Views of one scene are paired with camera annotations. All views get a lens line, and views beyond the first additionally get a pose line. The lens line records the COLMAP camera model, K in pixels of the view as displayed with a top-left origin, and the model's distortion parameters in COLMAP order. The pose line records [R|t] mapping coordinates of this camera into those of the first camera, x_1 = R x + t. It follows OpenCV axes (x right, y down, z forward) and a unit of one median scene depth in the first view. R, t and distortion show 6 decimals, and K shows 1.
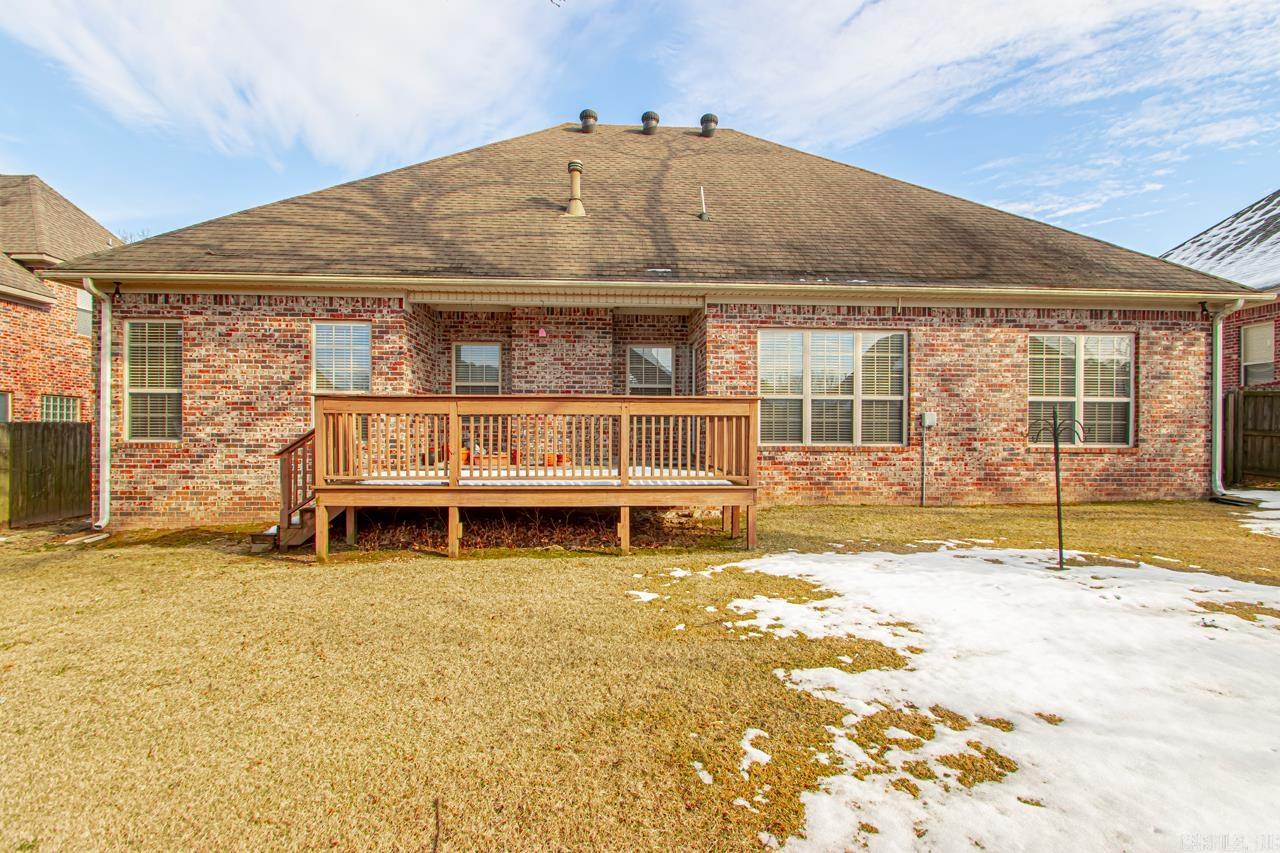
lens RADIAL K [[605.4, 0, 646.9], [0, 605.4, 437.0], [0, 0, 1]] dist [0.005718, -0.010665]
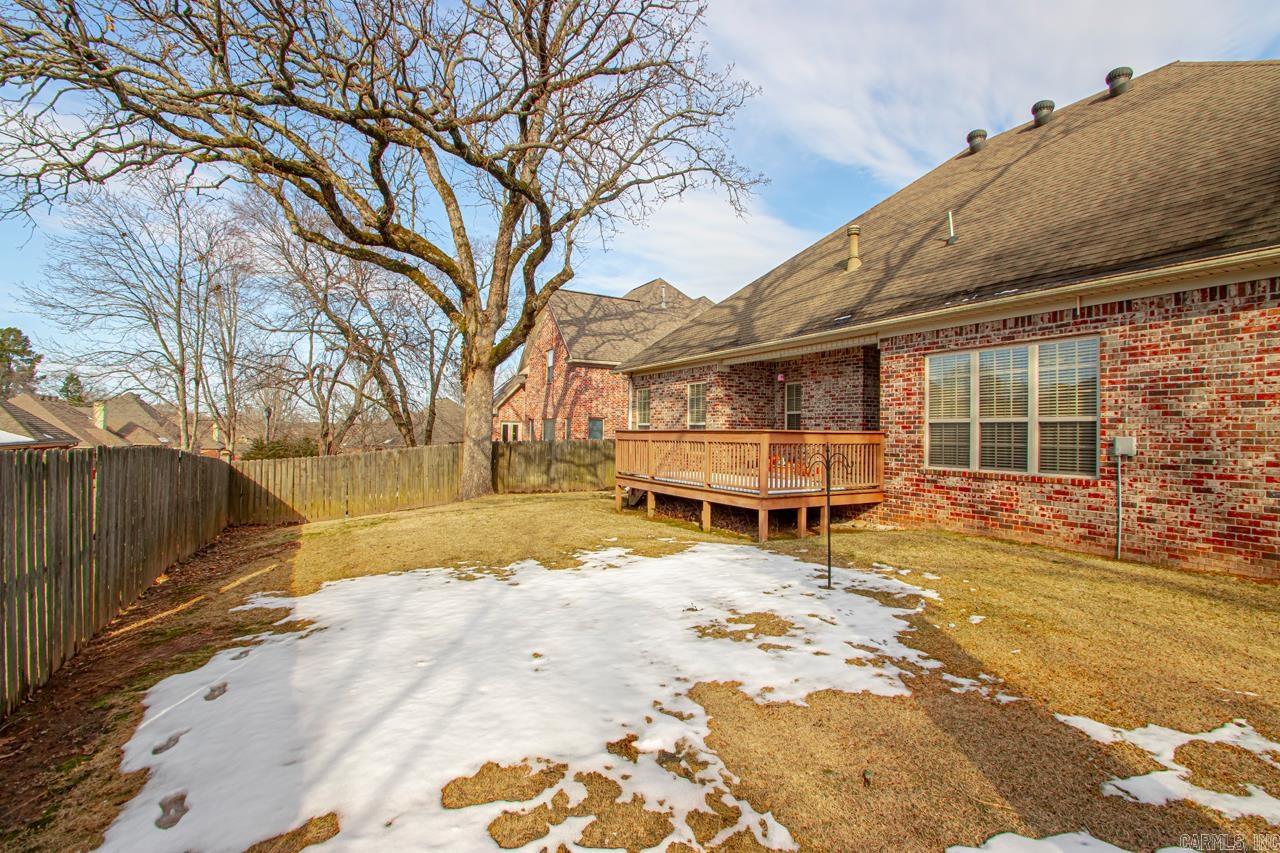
lens RADIAL K [[596.3, 0, 648.1], [0, 596.3, 429.6], [0, 0, 1]] dist [-0.007179, -0.001614]
pose [[0.453260, -0.005465, -0.891361, 0.866069], [-0.015427, 0.999783, -0.013974, -0.030479], [0.891245, 0.020085, 0.453078, 0.121694]]
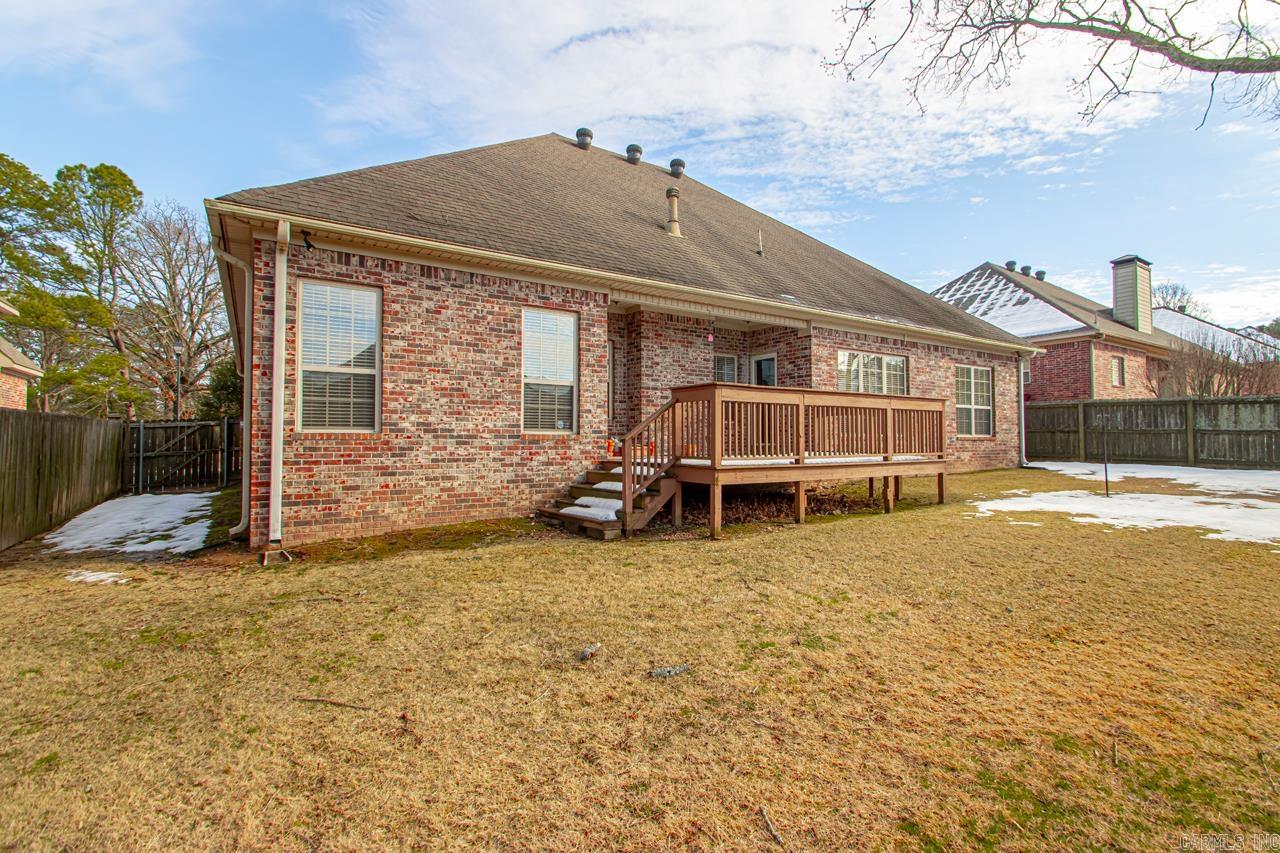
lens RADIAL K [[605.4, 0, 693.1], [0, 605.4, 435.4], [0, 0, 1]] dist [0.005718, -0.010665]
pose [[0.845118, -0.002739, 0.534573, -0.790800], [0.013797, 0.999766, -0.016688, 0.030263], [-0.534402, 0.021479, 0.844958, 0.047375]]
